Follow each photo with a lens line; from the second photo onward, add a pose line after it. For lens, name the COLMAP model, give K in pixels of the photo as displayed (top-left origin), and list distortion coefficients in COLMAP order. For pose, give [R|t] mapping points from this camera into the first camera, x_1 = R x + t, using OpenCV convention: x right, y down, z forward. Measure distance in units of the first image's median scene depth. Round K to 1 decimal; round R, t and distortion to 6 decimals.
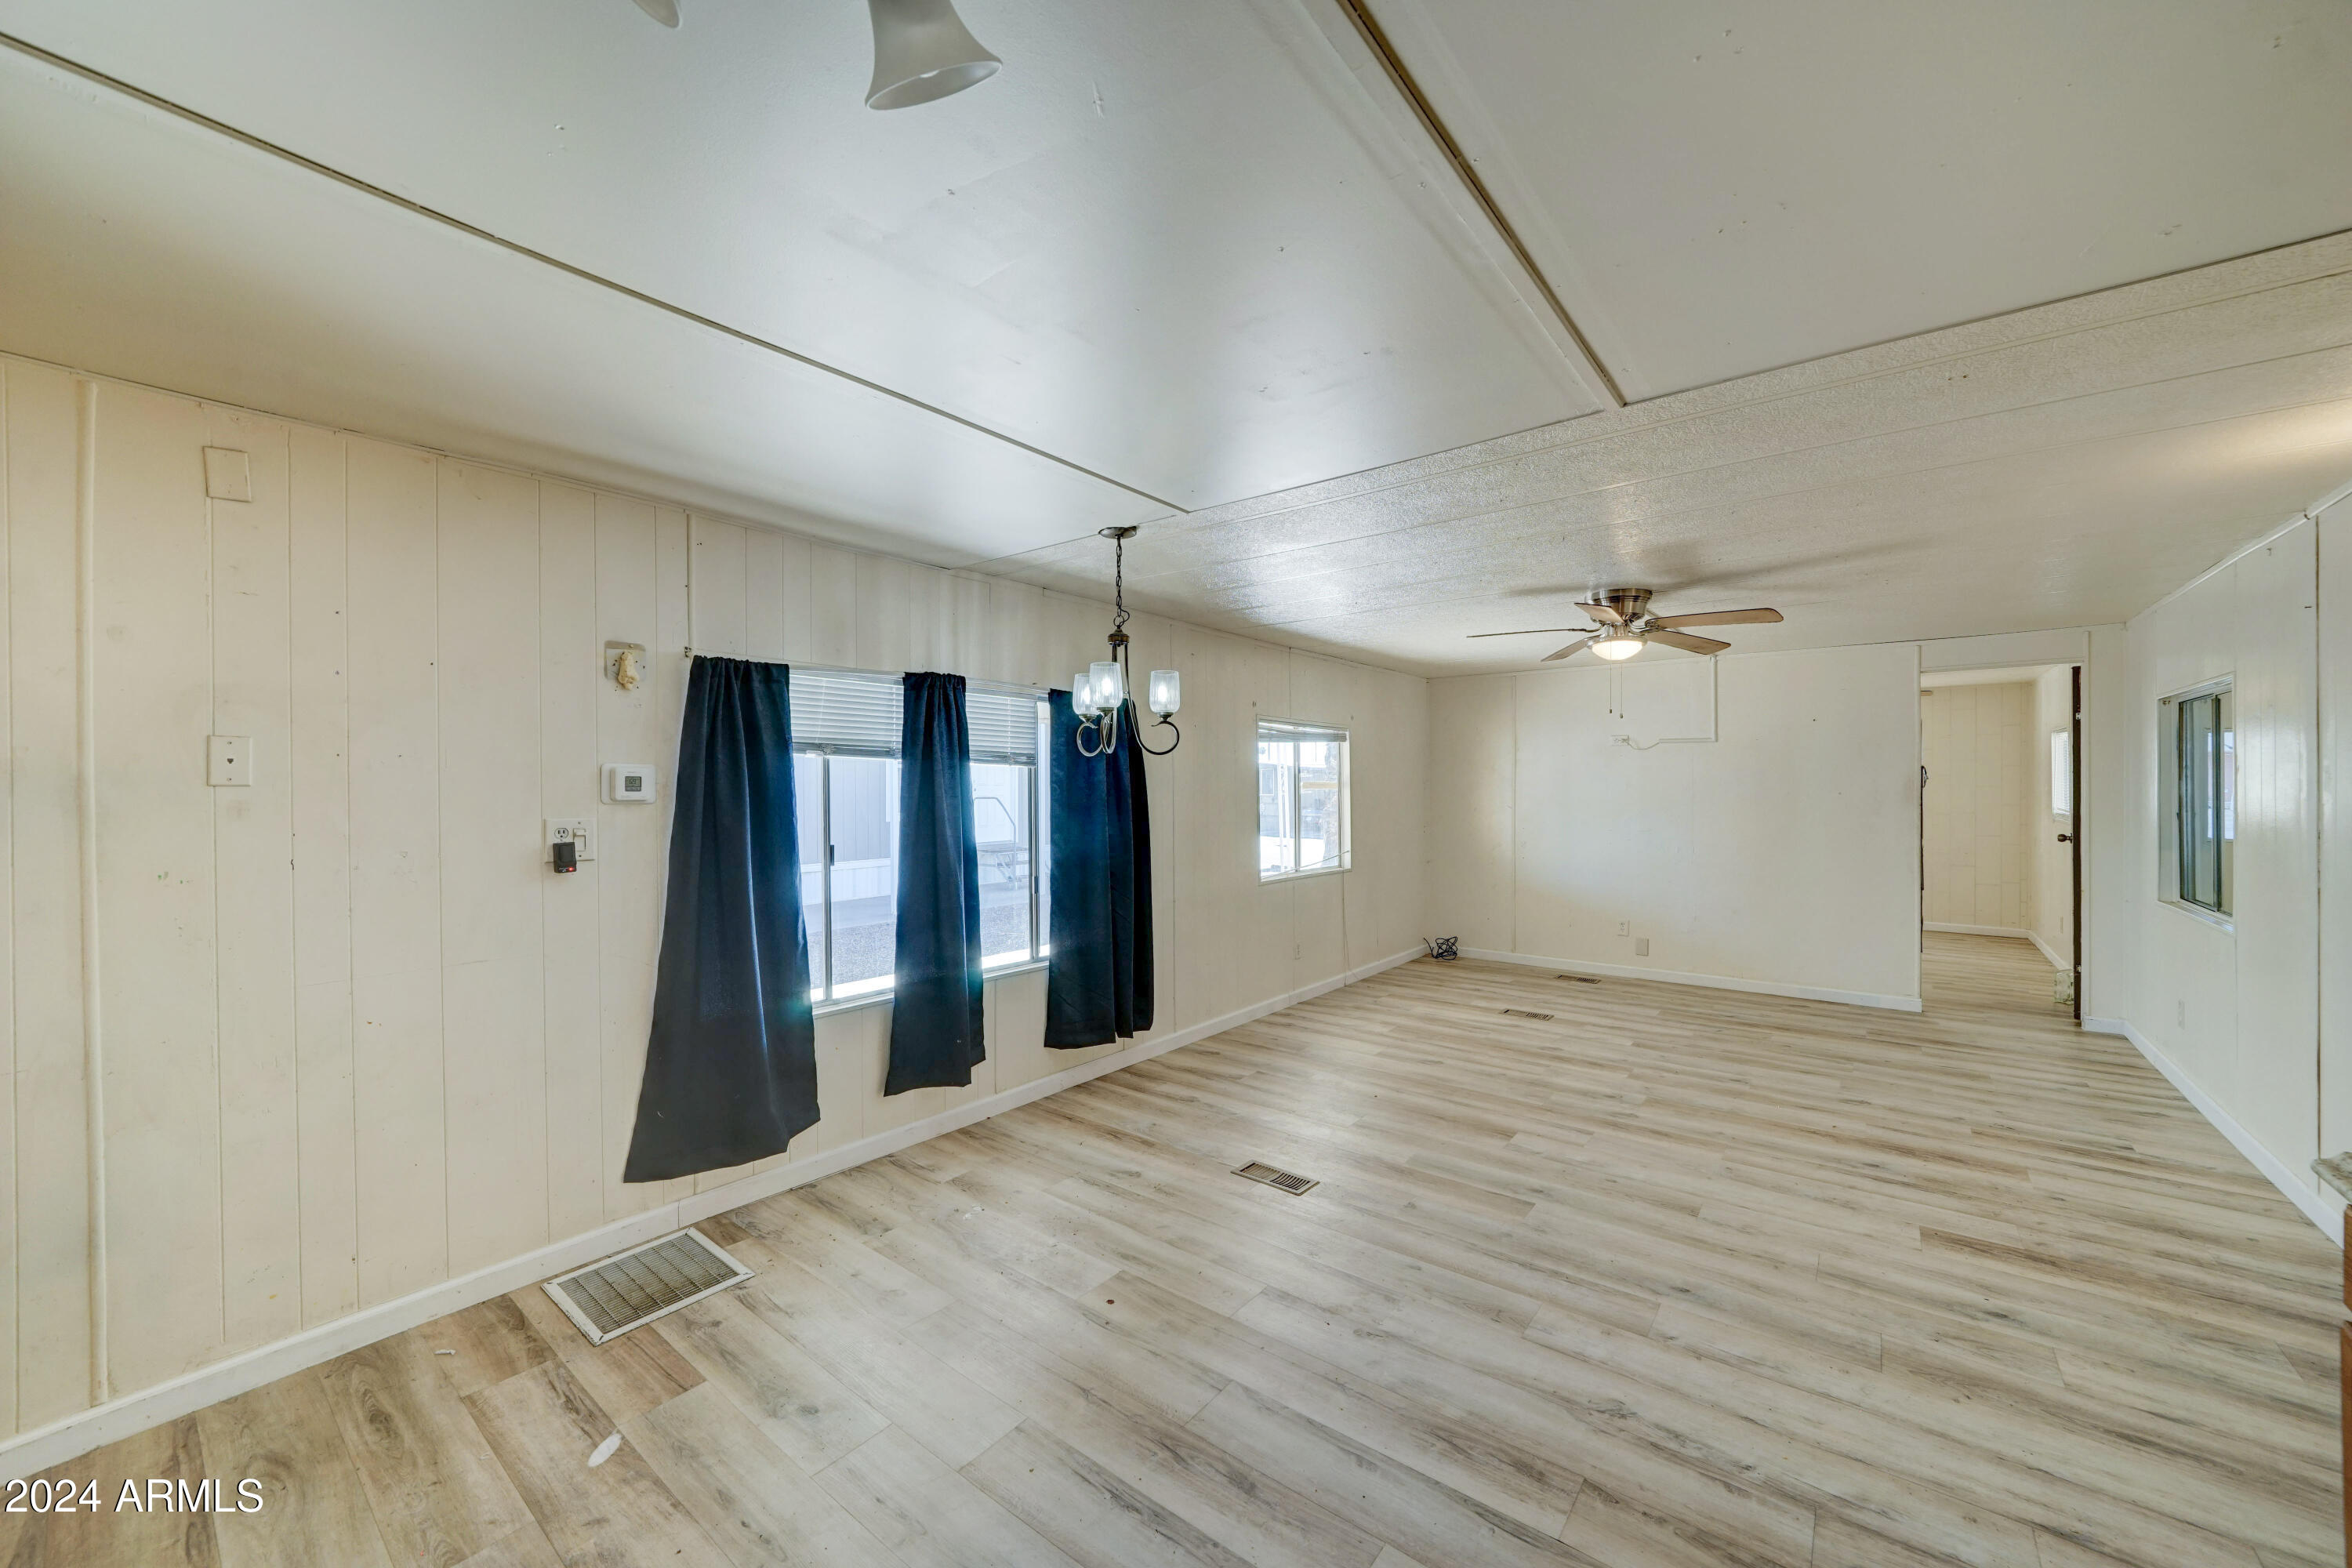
lens RADIAL K [[884.8, 0, 1172.8], [0, 884.8, 793.4], [0, 0, 1]] dist [-0.008829, 0.000713]
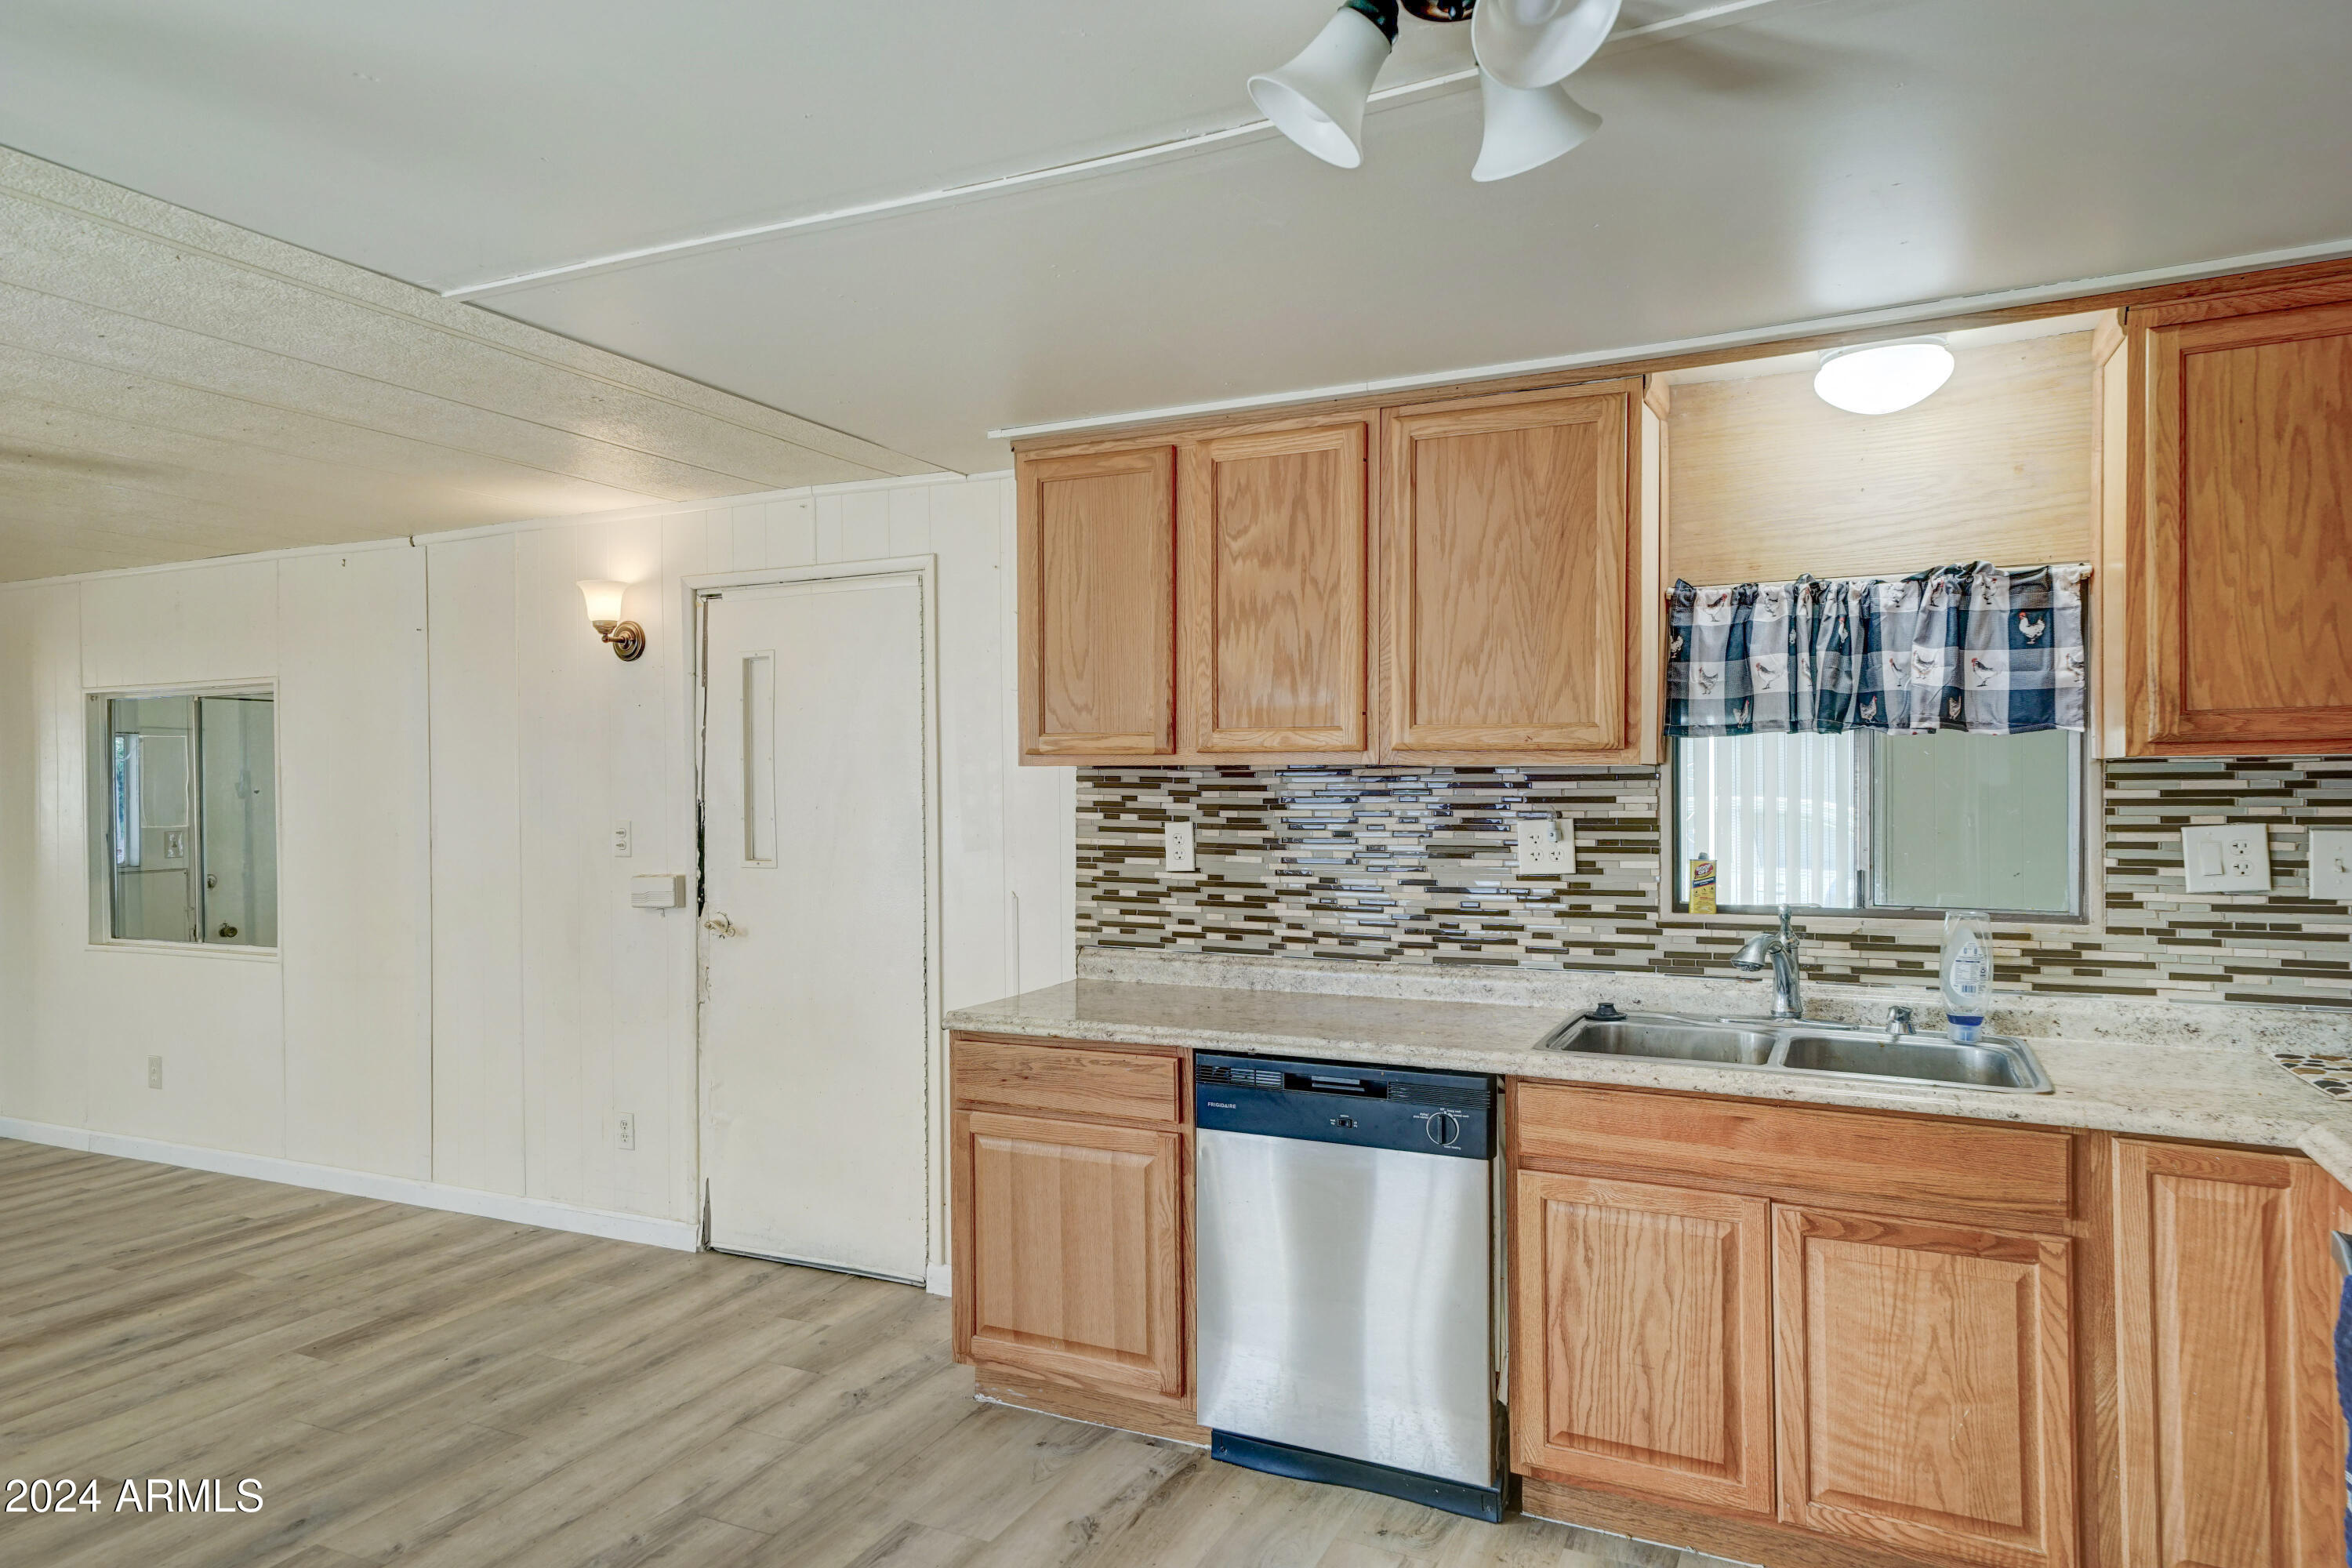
lens RADIAL K [[1442.9, 0, 1164.4], [0, 1442.9, 780.9], [0, 0, 1]] dist [0.035149, 0.005101]
pose [[-0.212664, 0.007039, 0.977100, -0.494666], [0.017531, 0.999841, -0.003387, -0.006862], [-0.976968, 0.016409, -0.212753, 0.390804]]
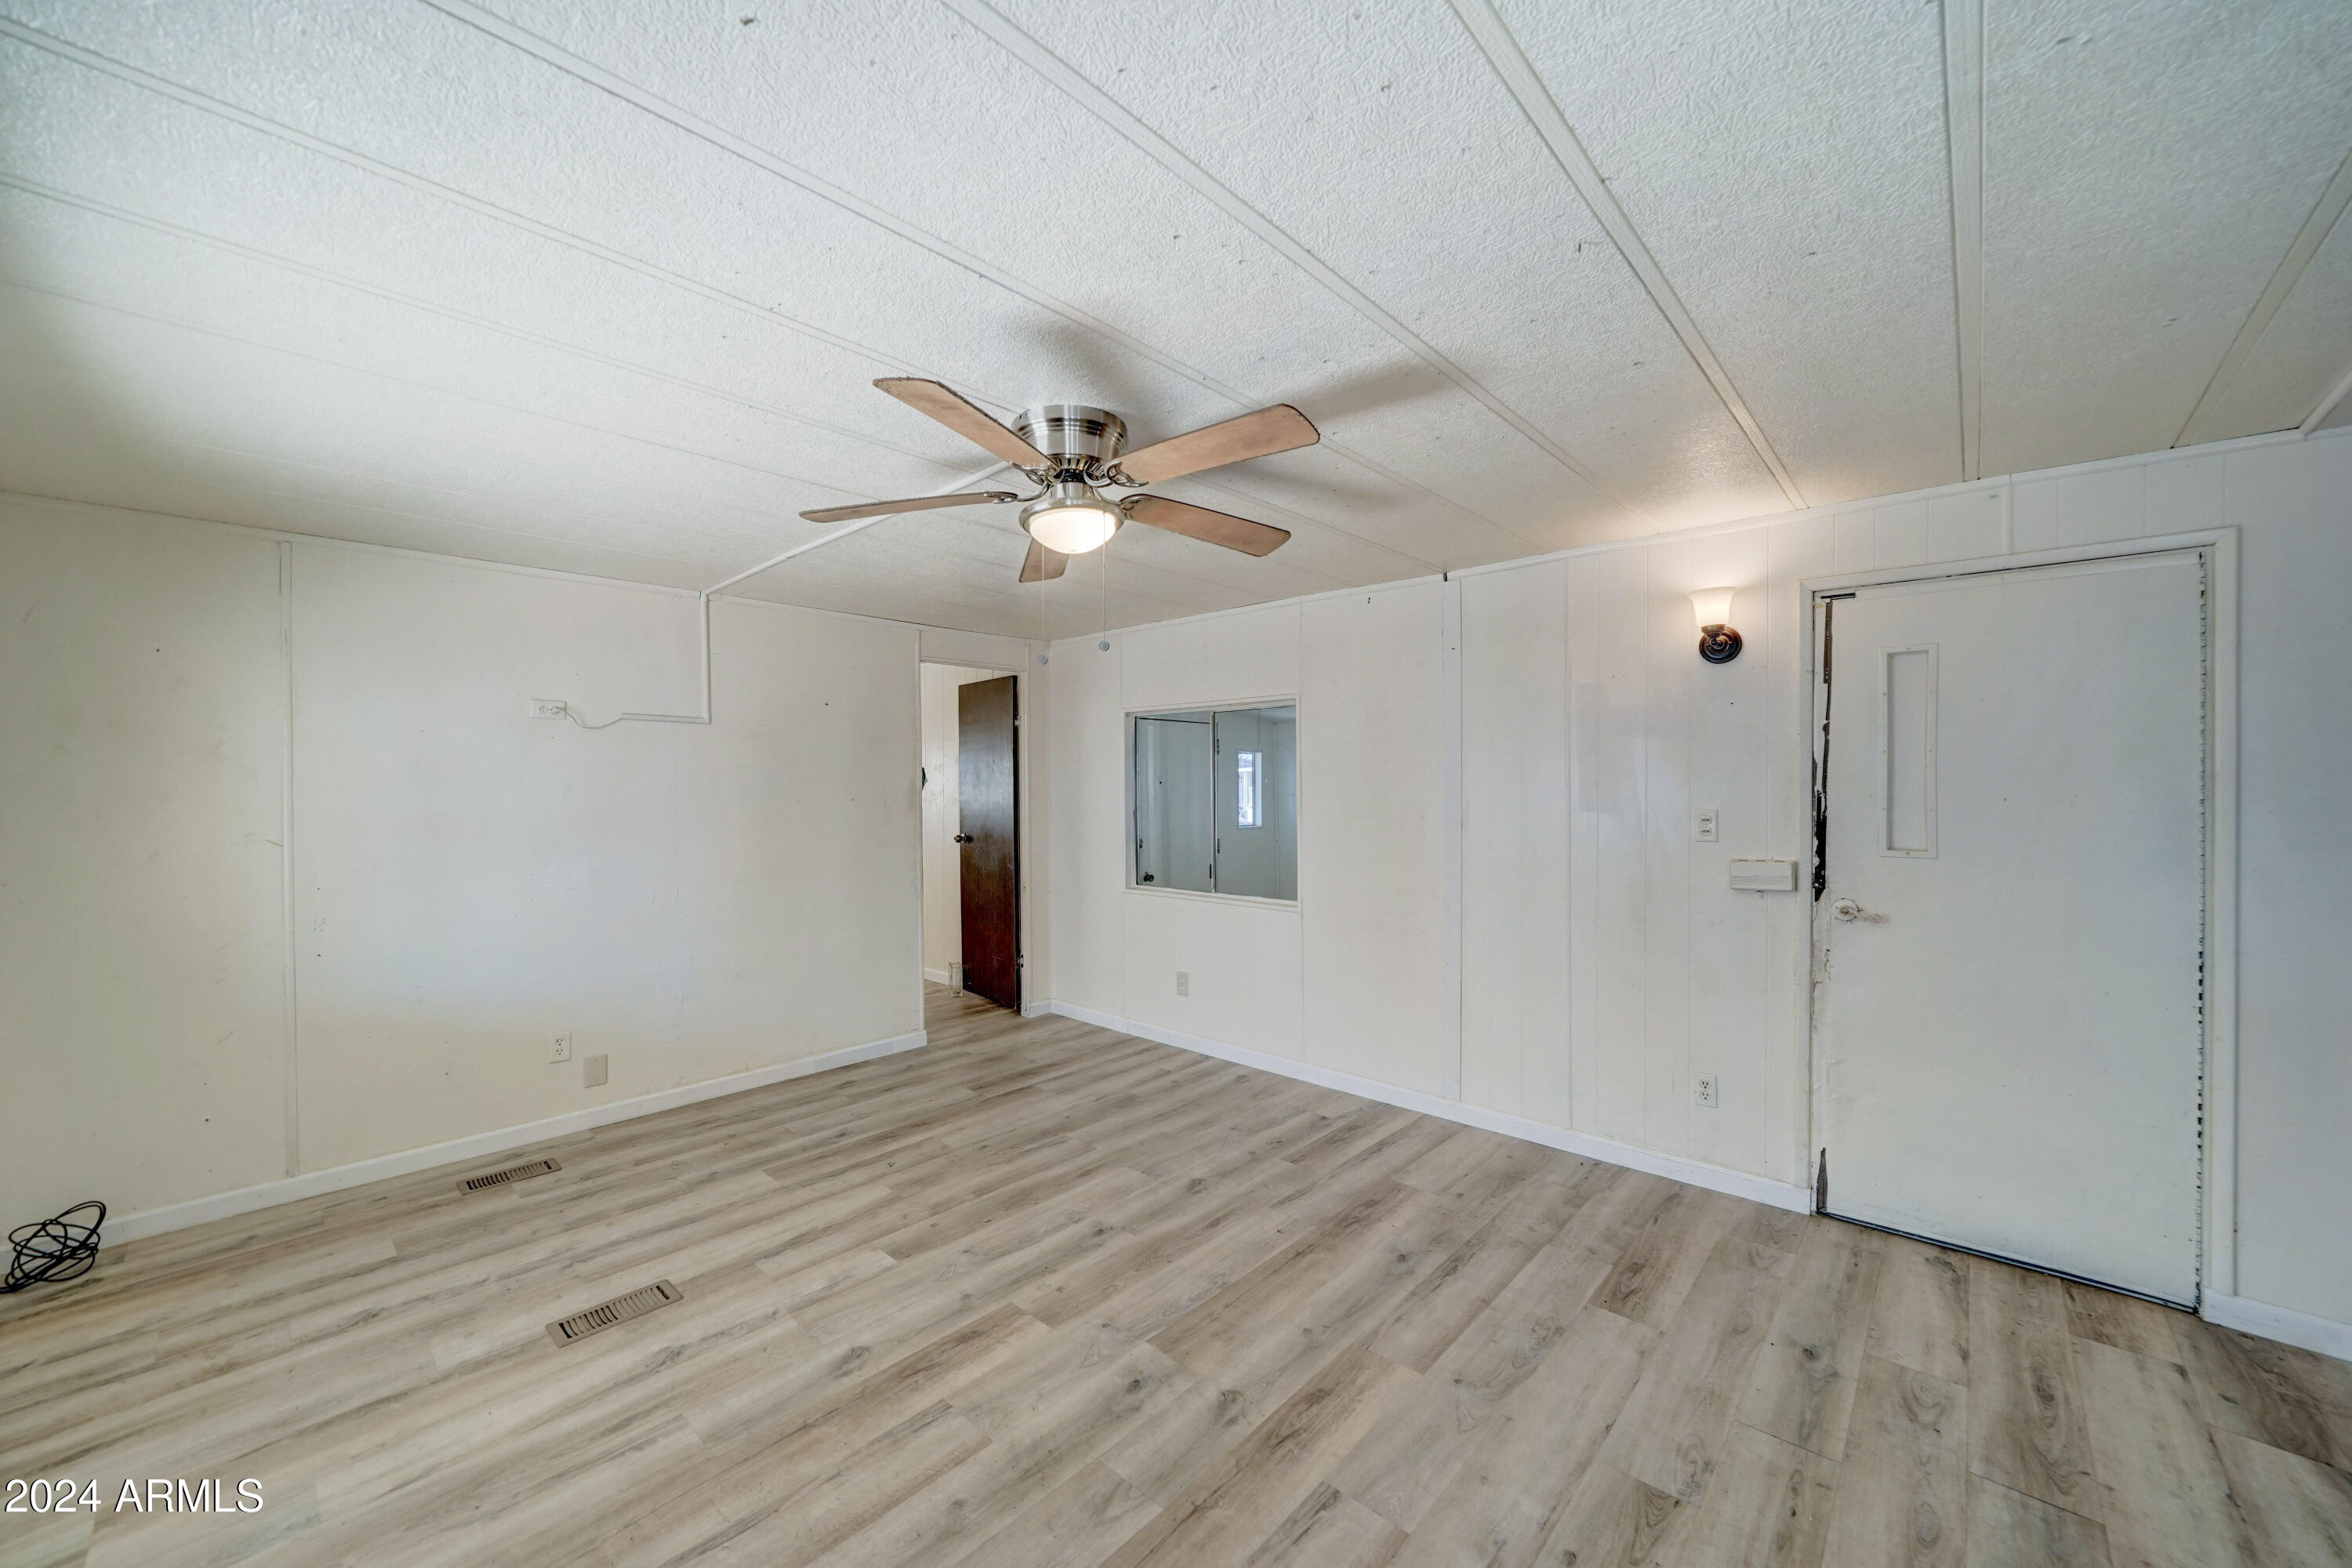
lens RADIAL K [[884.8, 0, 1167.7], [0, 884.8, 781.3], [0, 0, 1]] dist [-0.008829, 0.000713]
pose [[0.068845, 0.003699, 0.997621, -0.028476], [0.011943, 0.999918, -0.004531, -0.013728], [-0.997556, 0.012226, 0.068795, 1.053345]]
